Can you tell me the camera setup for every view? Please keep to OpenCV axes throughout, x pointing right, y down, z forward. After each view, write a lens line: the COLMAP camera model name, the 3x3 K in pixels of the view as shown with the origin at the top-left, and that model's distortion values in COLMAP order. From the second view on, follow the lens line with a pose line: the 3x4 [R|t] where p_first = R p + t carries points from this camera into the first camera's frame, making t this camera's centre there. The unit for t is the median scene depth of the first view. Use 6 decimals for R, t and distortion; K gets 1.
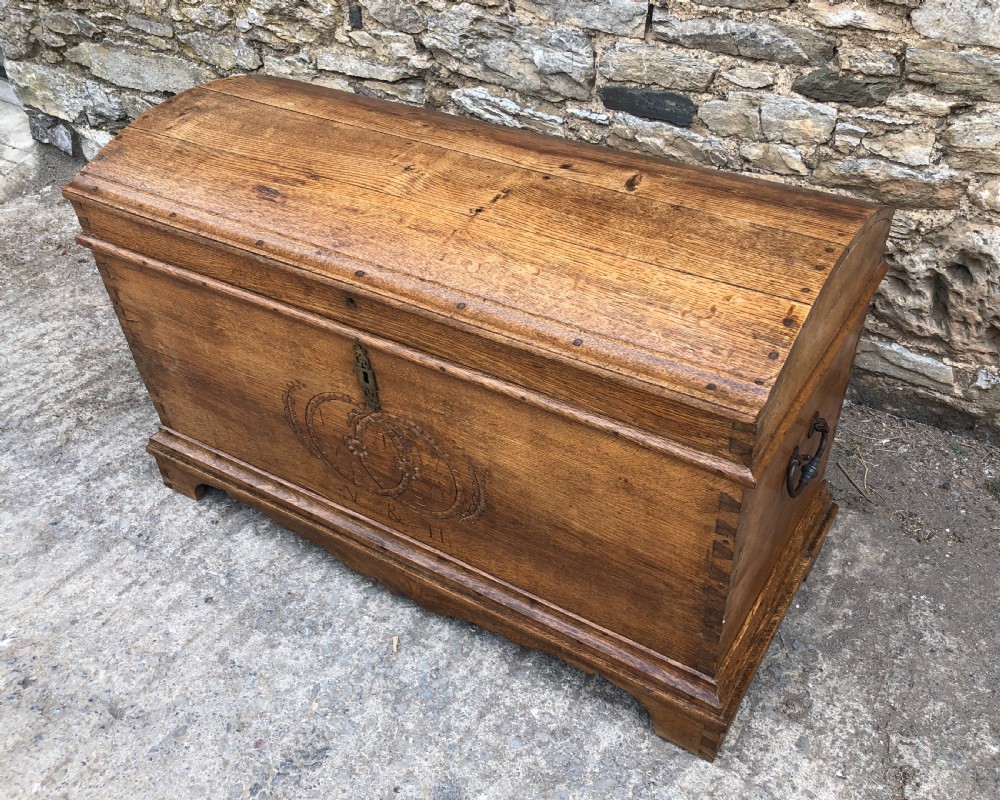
lens RADIAL K [[943.8, 0, 509.1], [0, 943.8, 421.2], [0, 0, 1]] dist [0.015100, 0.000000]
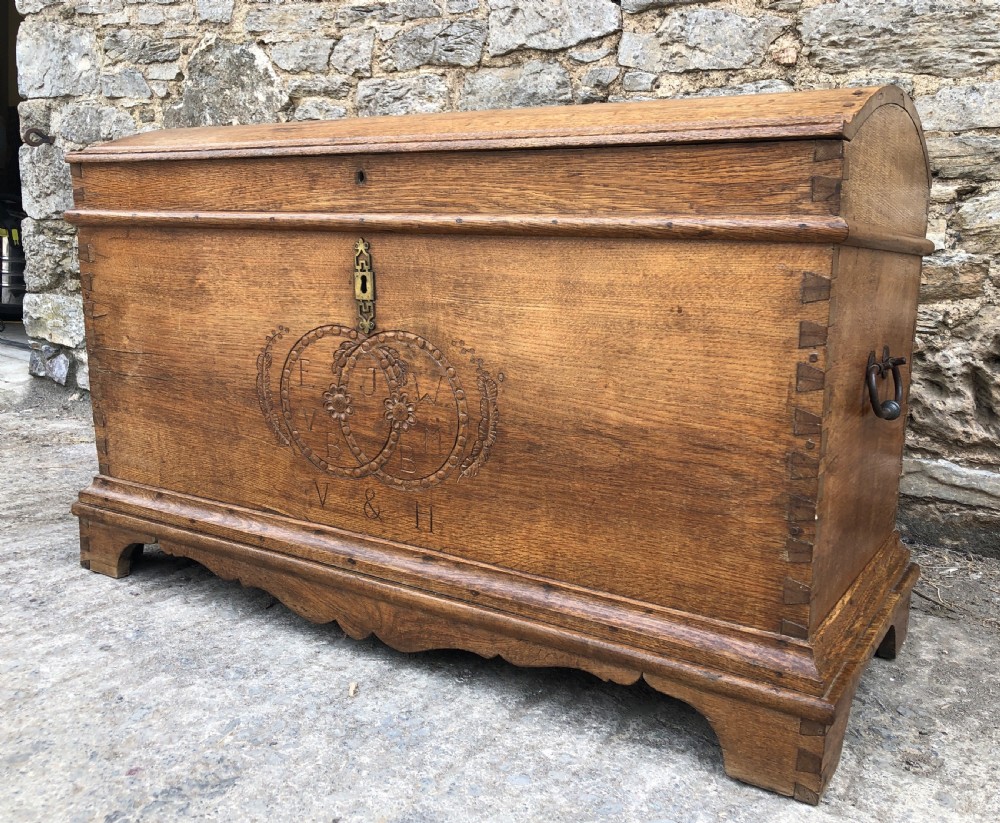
lens RADIAL K [[941.7, 0, 517.4], [0, 941.7, 385.8], [0, 0, 1]] dist [0.014820, 0.000000]
pose [[0.998448, 0.051170, 0.021990, -0.020136], [-0.033003, 0.861625, -0.506472, 0.361668], [-0.044863, 0.504960, 0.861976, 0.231053]]
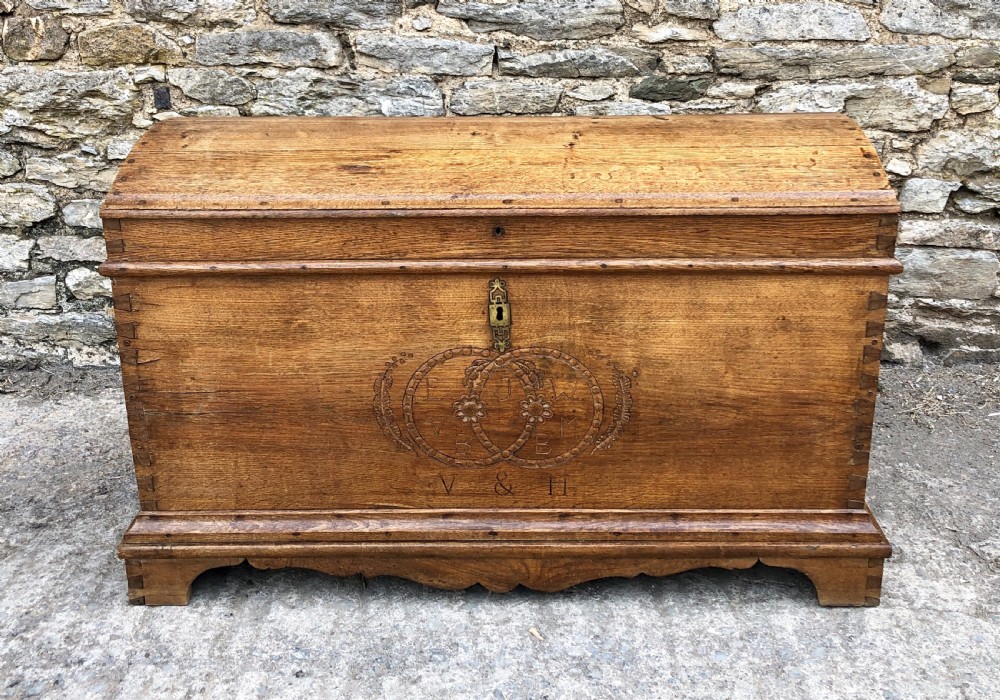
lens RADIAL K [[1173.5, 0, 518.6], [0, 1173.5, 222.5], [0, 0, 1]] dist [0.027464, 0.000000]
pose [[0.849742, -0.125010, 0.512163, -0.602813], [0.317940, 0.896449, -0.308695, 0.205050], [-0.420538, 0.425149, 0.801496, -0.056990]]
